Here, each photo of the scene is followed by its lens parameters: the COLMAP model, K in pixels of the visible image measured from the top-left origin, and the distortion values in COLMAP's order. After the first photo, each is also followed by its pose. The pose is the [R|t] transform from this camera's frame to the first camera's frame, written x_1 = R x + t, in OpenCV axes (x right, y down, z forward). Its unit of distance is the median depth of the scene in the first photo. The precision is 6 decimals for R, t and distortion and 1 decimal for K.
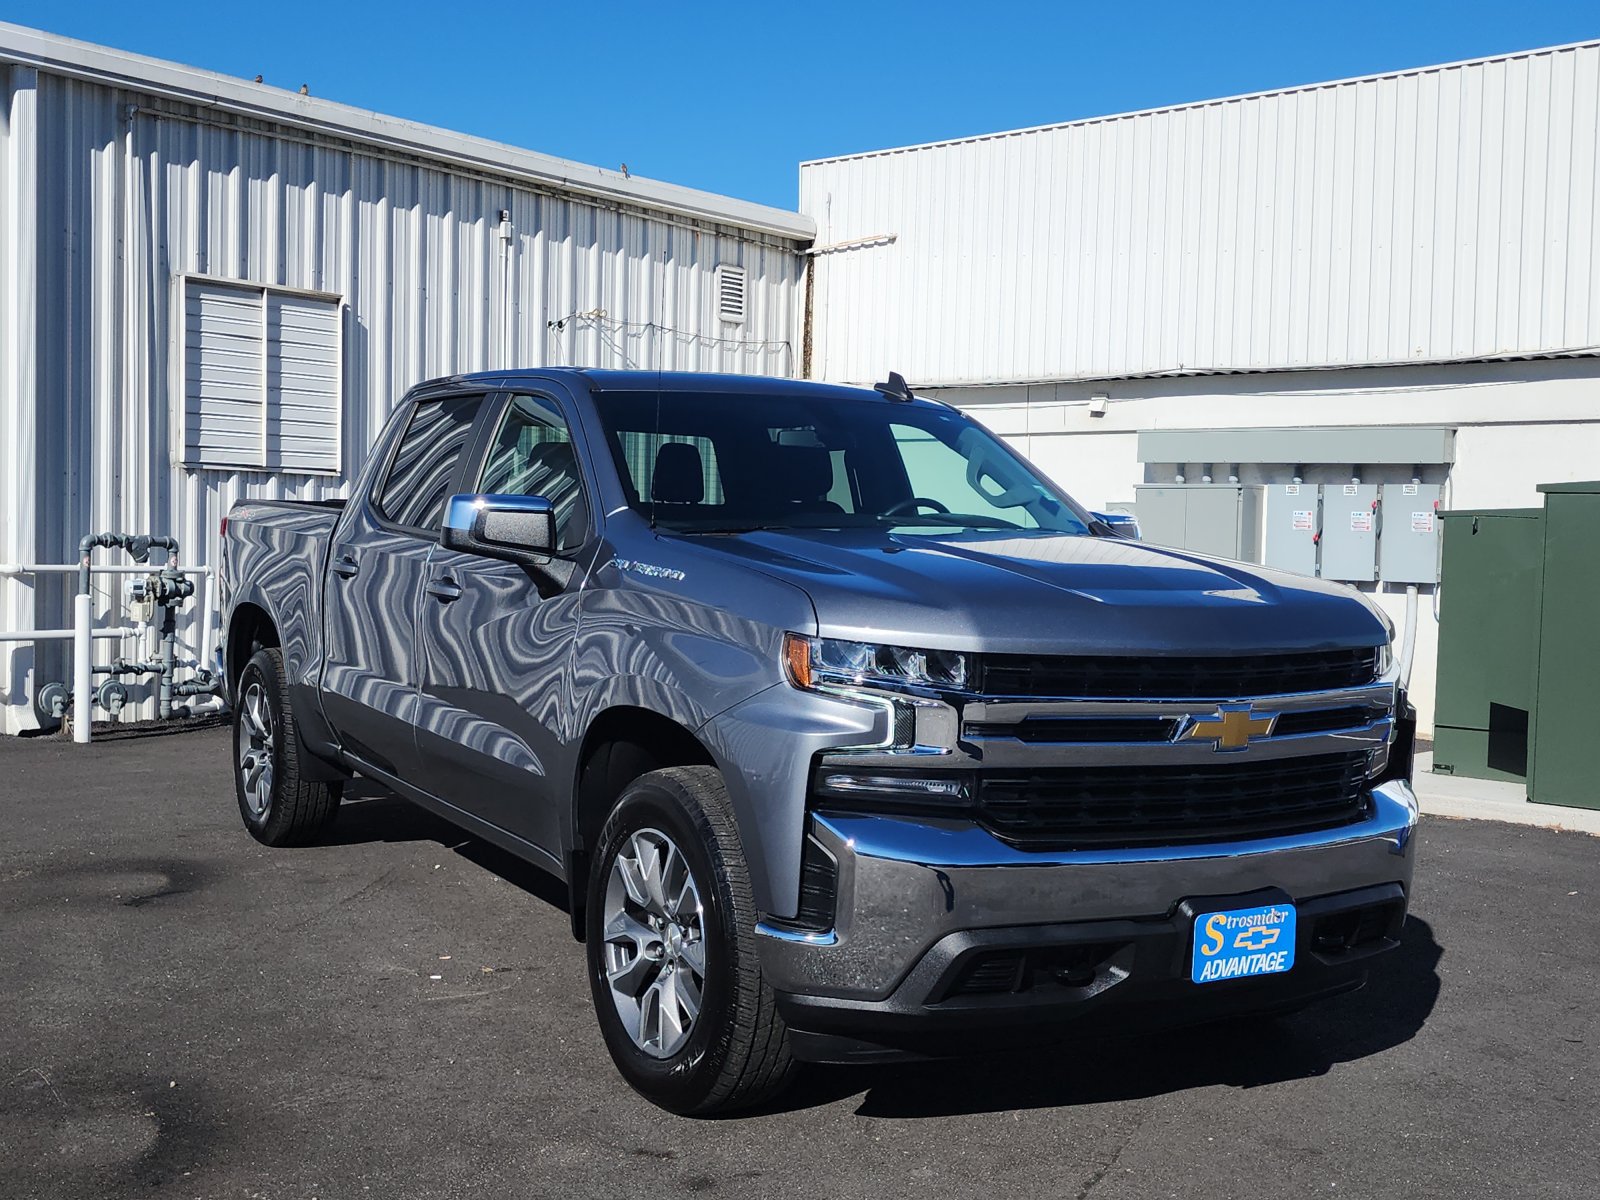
lens RADIAL K [[1746.8, 0, 797.0], [0, 1746.8, 672.3], [0, 0, 1]] dist [0.165426, -0.430601]
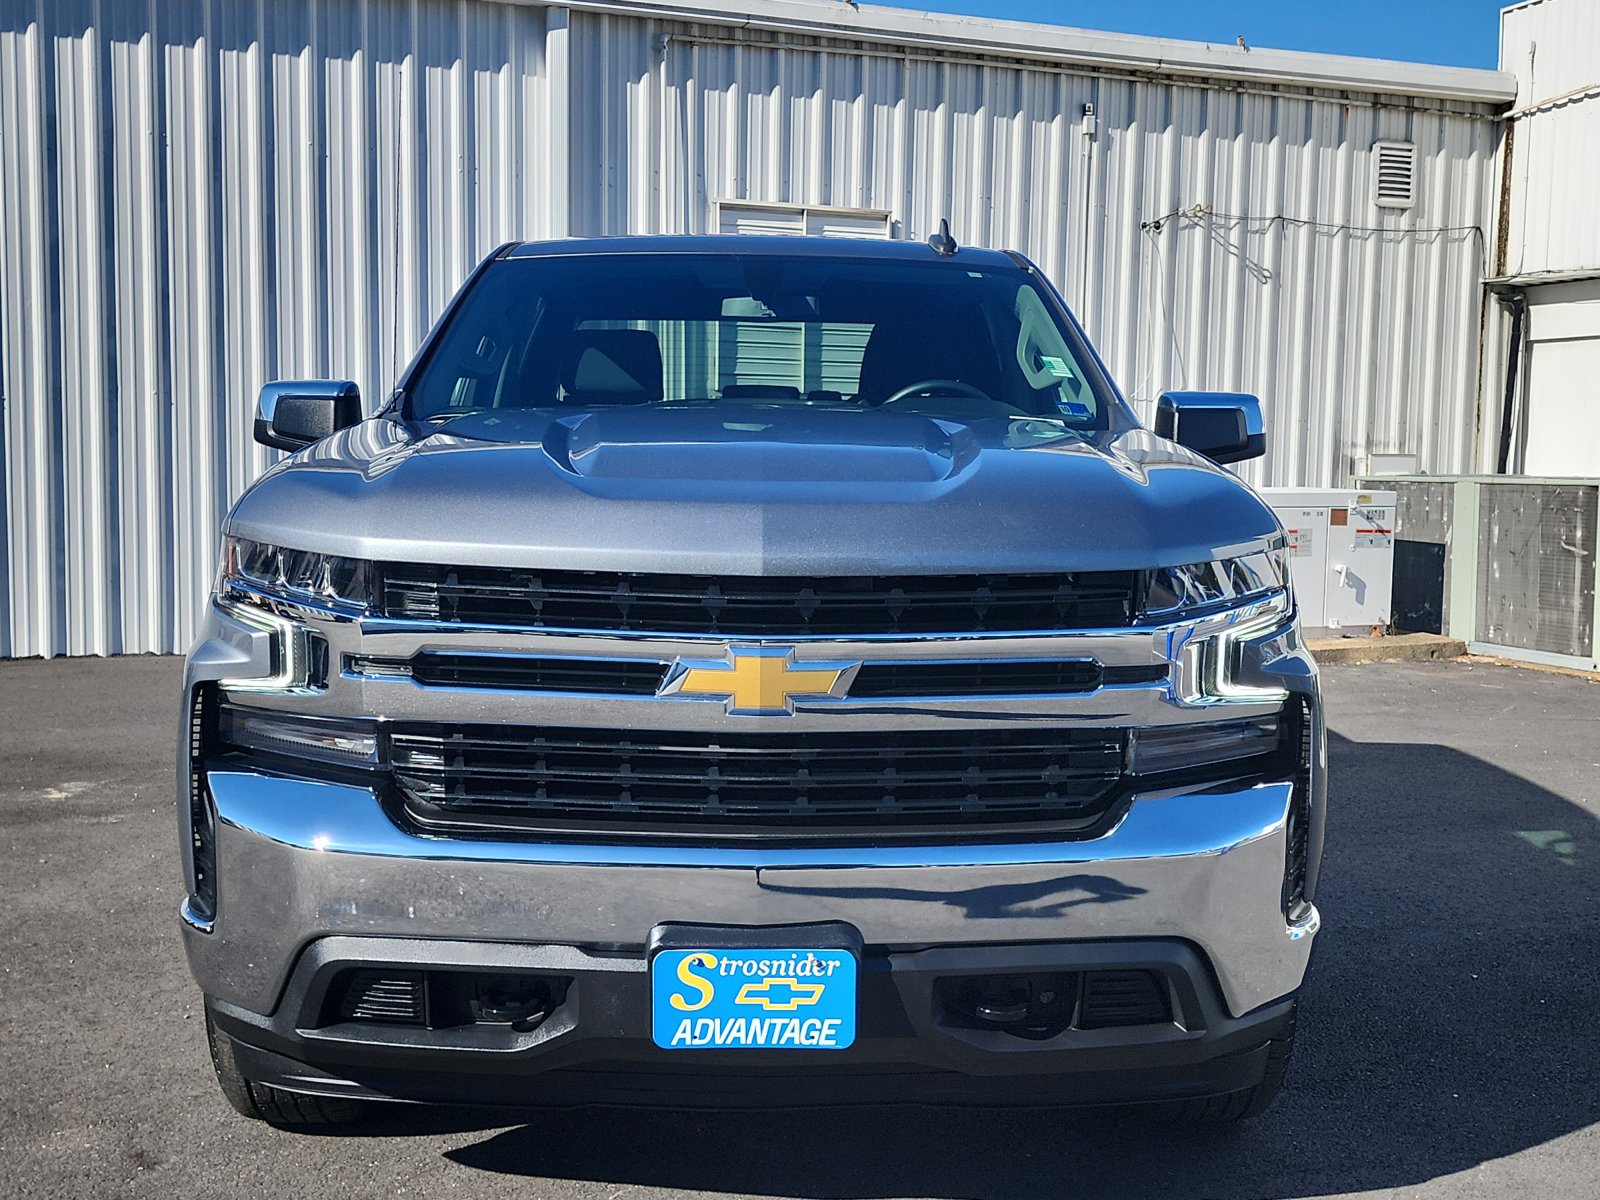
lens RADIAL K [[1806.2, 0, 807.7], [0, 1806.2, 660.0], [0, 0, 1]] dist [0.043750, -0.067289]
pose [[0.875708, 0.041189, -0.481082, 0.181774], [-0.030924, 0.999094, 0.029250, 0.000873], [0.481850, -0.010738, 0.876188, 0.123132]]
